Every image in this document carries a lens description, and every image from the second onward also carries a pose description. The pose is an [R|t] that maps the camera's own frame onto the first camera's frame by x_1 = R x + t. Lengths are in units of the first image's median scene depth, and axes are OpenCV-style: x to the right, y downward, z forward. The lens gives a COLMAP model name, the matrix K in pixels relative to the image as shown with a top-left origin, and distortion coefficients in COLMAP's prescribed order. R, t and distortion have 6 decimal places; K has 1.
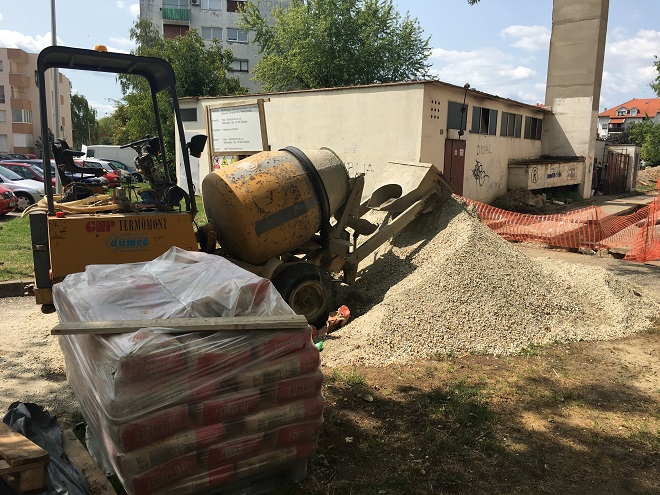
lens RADIAL K [[560.1, 0, 330.1], [0, 560.1, 248.3], [0, 0, 1]] dist [0.074151, -0.095790]
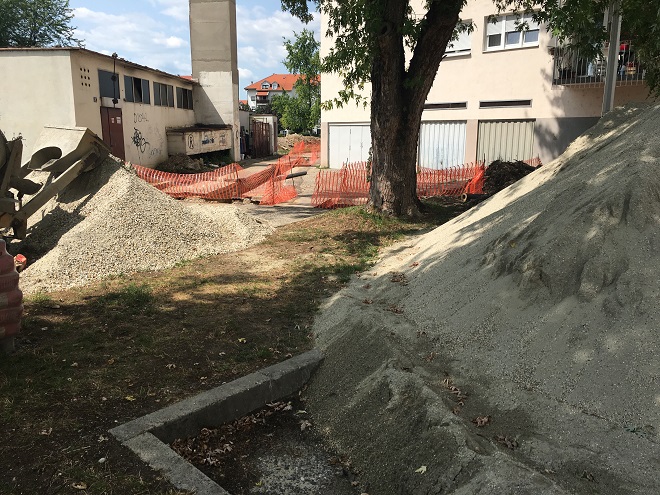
lens RADIAL K [[560.1, 0, 327.6], [0, 560.1, 249.8], [0, 0, 1]] dist [0.074151, -0.095790]
pose [[0.844940, -0.126840, 0.519603, -0.015193], [0.099060, 0.991778, 0.081017, 0.021924], [-0.525607, -0.016982, 0.850558, -0.102812]]
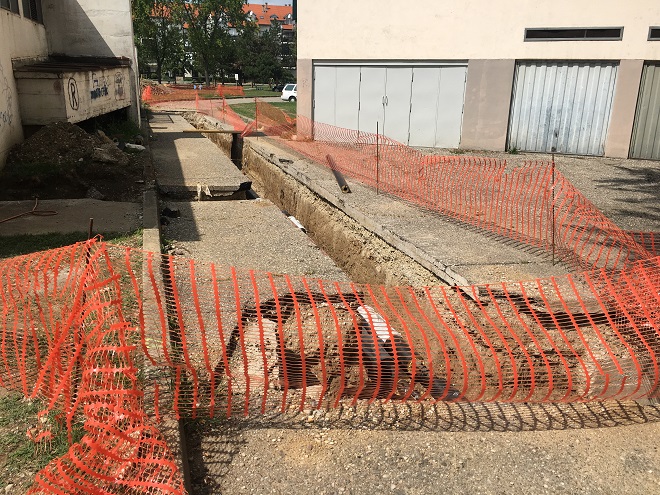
lens RADIAL K [[560.1, 0, 326.9], [0, 560.1, 251.2], [0, 0, 1]] dist [0.074151, -0.095790]
pose [[0.591298, -0.246698, 0.767793, 0.089489], [0.121157, 0.968431, 0.217858, -0.094628], [-0.797300, -0.035795, 0.602521, 0.630040]]
